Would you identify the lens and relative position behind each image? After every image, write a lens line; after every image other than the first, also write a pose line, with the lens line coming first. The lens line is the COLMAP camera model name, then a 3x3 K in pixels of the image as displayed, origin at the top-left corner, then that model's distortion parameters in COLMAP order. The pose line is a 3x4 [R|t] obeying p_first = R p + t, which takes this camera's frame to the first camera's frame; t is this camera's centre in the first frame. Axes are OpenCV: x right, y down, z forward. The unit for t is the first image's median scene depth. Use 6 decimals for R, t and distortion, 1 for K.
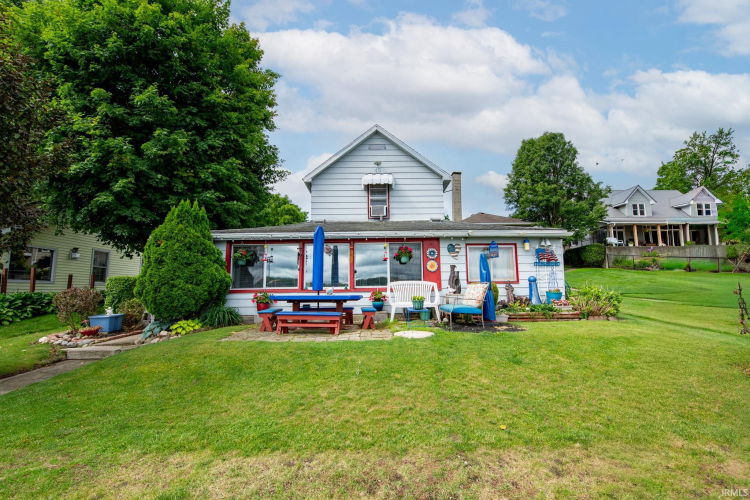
lens RADIAL K [[336.6, 0, 376.1], [0, 336.6, 242.5], [0, 0, 1]] dist [-0.000234, 0.000073]
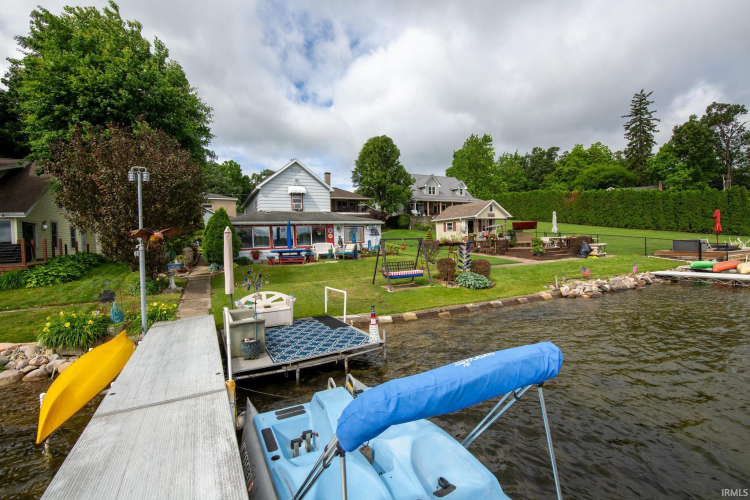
lens RADIAL K [[336.6, 0, 376.1], [0, 336.6, 242.5], [0, 0, 1]] dist [-0.000234, 0.000073]
pose [[0.896802, -0.022218, 0.441874, -0.434074], [-0.037729, 0.991260, 0.126414, -0.144555], [-0.440821, -0.130040, 0.888125, -0.907905]]
